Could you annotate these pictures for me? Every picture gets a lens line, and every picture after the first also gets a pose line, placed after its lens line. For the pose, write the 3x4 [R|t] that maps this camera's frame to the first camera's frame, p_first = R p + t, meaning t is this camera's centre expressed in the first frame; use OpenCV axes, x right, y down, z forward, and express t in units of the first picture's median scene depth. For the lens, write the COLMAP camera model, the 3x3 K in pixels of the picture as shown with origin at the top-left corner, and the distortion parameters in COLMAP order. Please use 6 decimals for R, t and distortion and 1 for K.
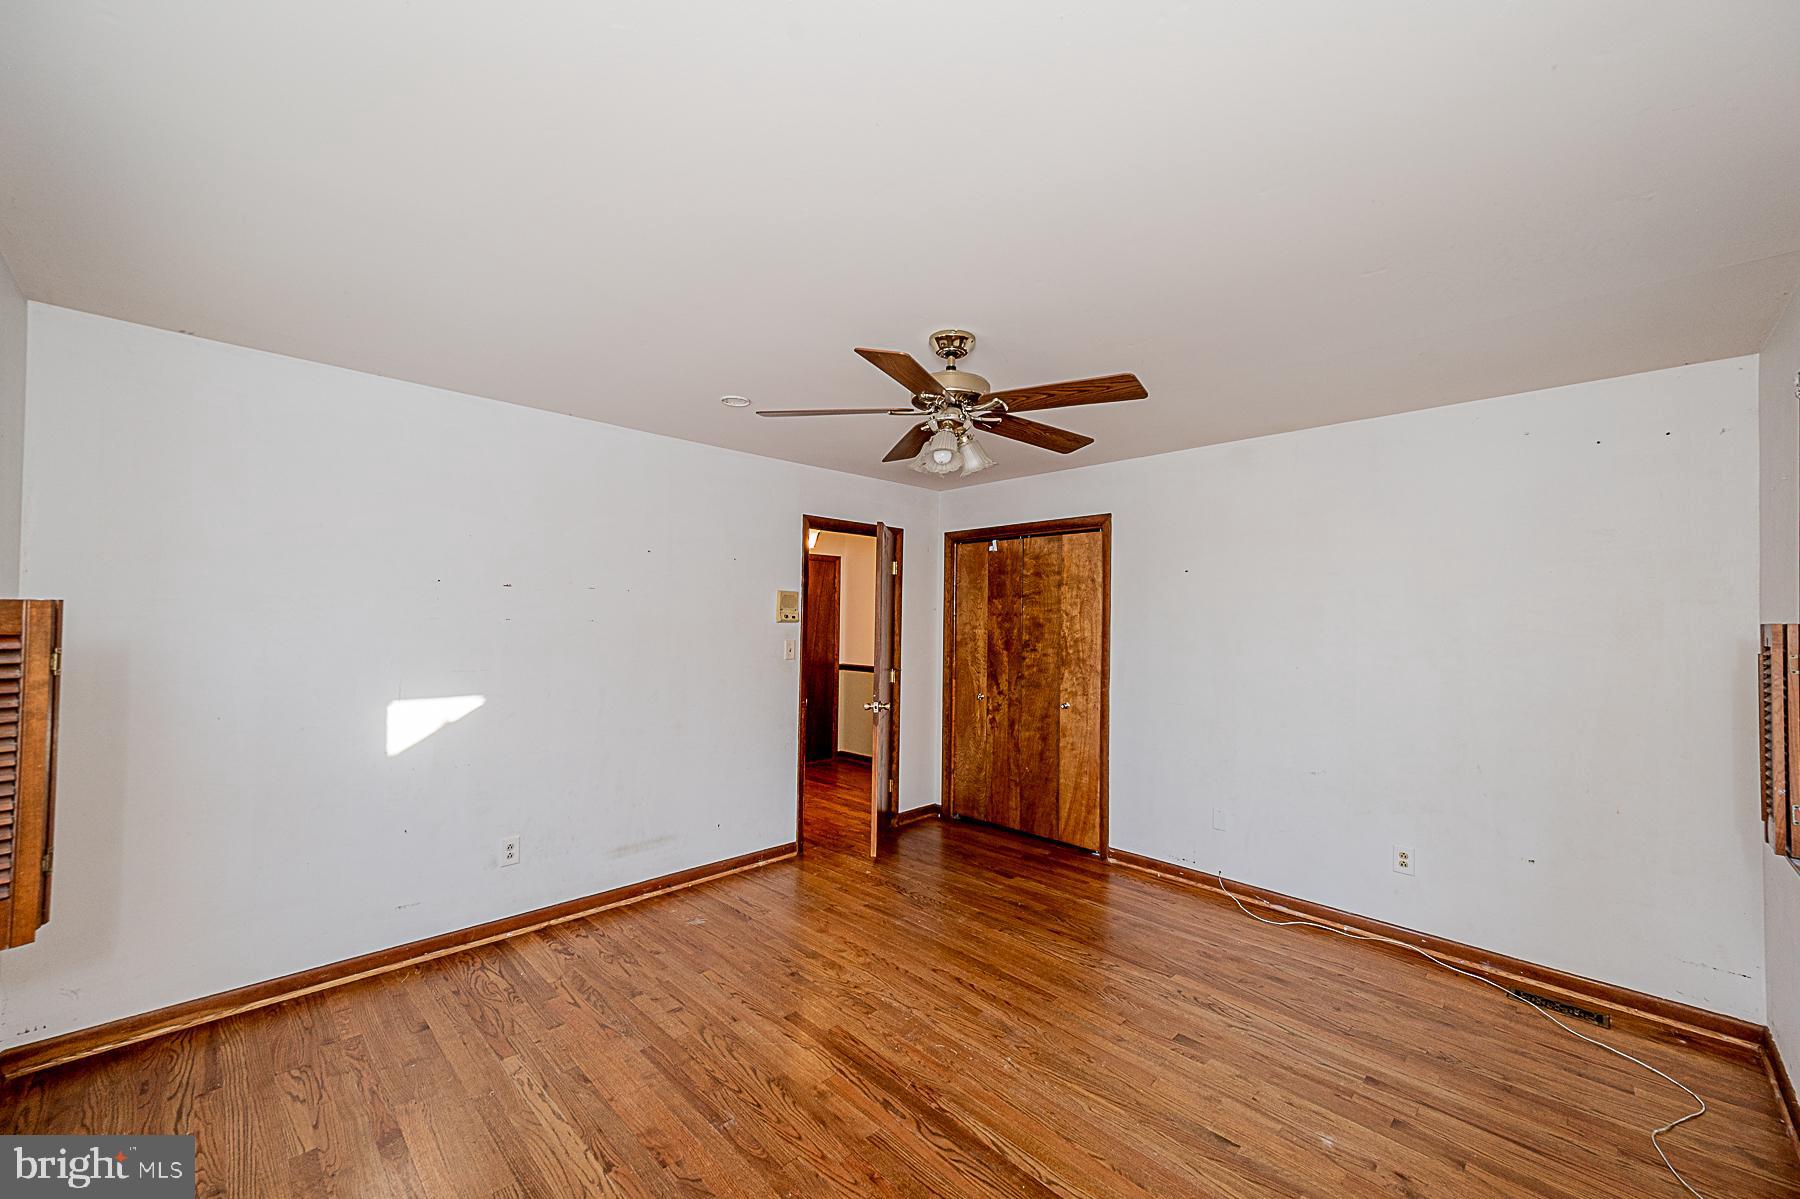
lens RADIAL K [[698.3, 0, 897.9], [0, 698.3, 603.4], [0, 0, 1]] dist [0.000554, 0.000076]
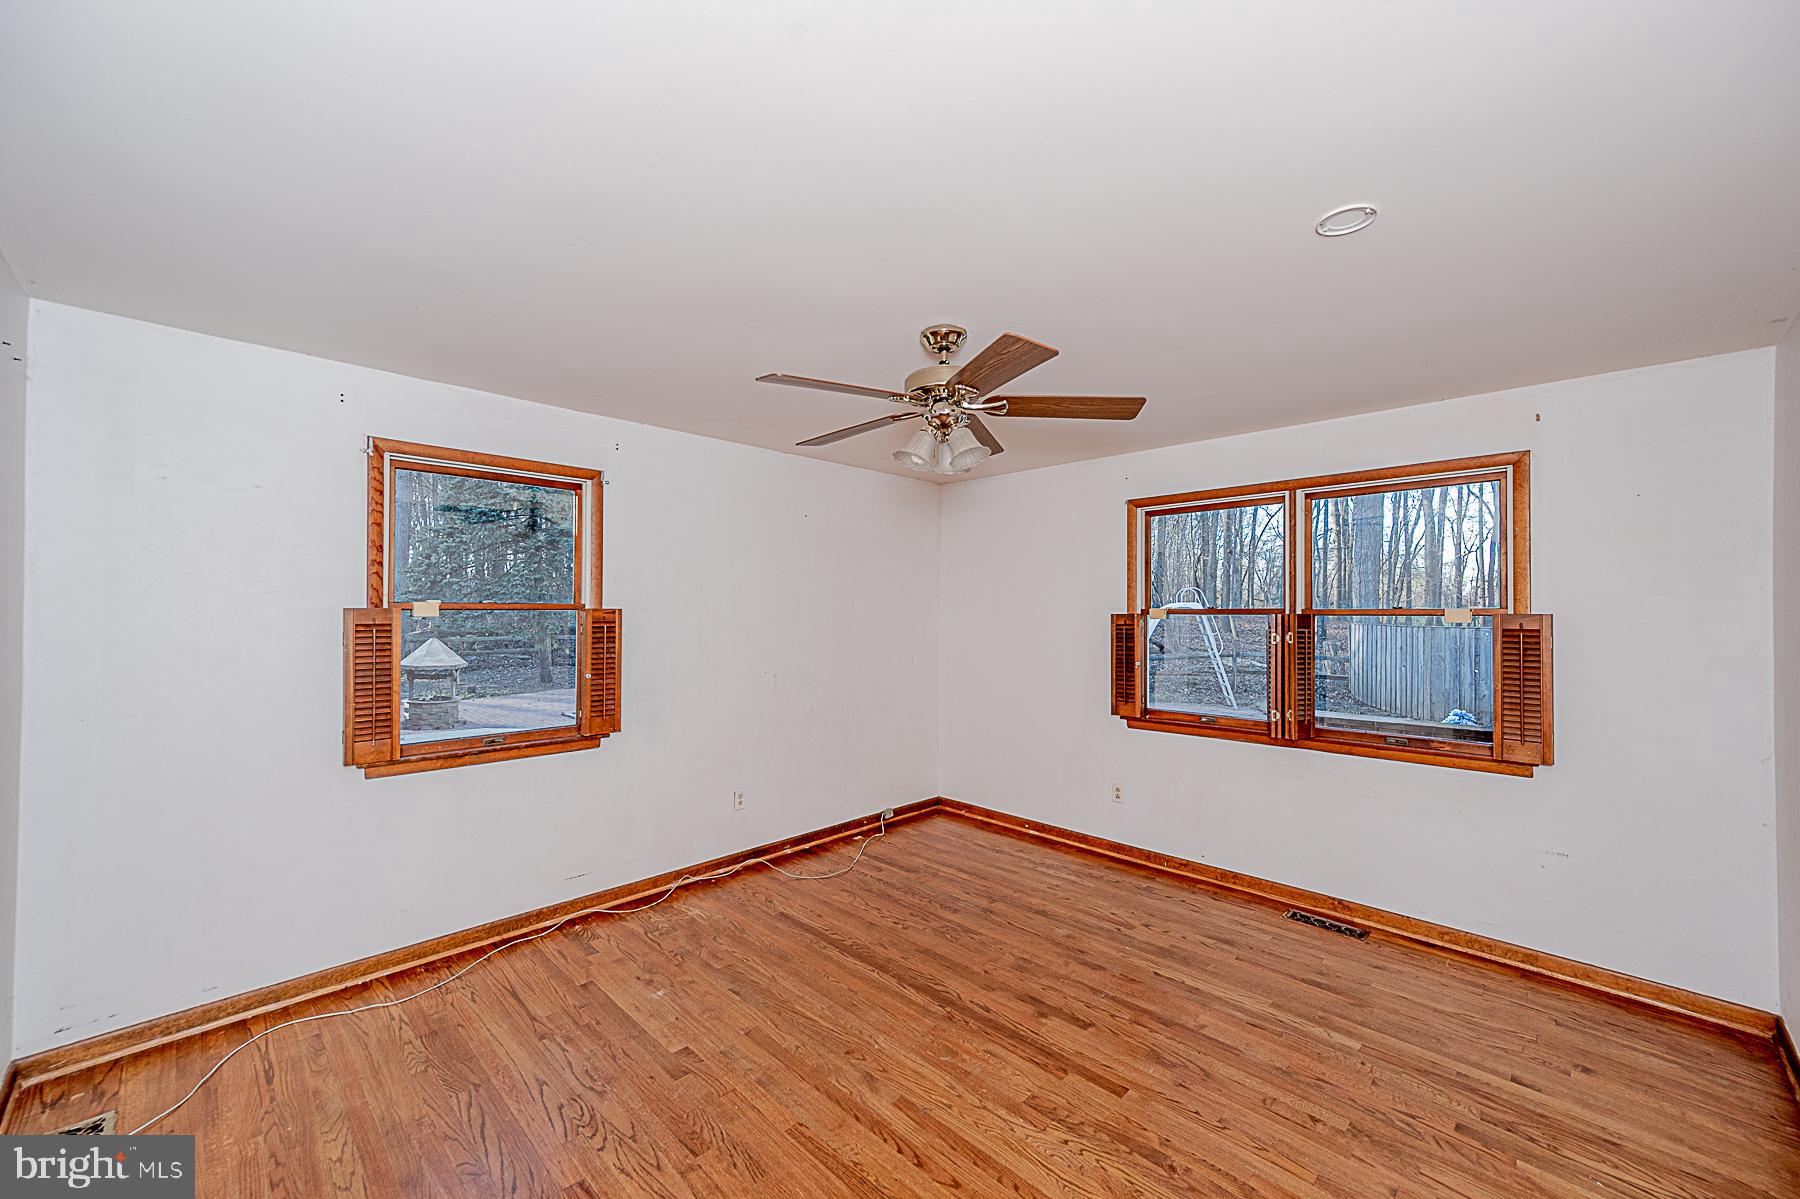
lens RADIAL K [[698.3, 0, 893.1], [0, 698.3, 604.7], [0, 0, 1]] dist [0.000554, 0.000076]
pose [[-0.999898, -0.014276, -0.000283, 0.139605], [-0.014259, 0.999381, -0.032157, 0.036674], [0.000742, -0.032150, -0.999483, 1.975490]]
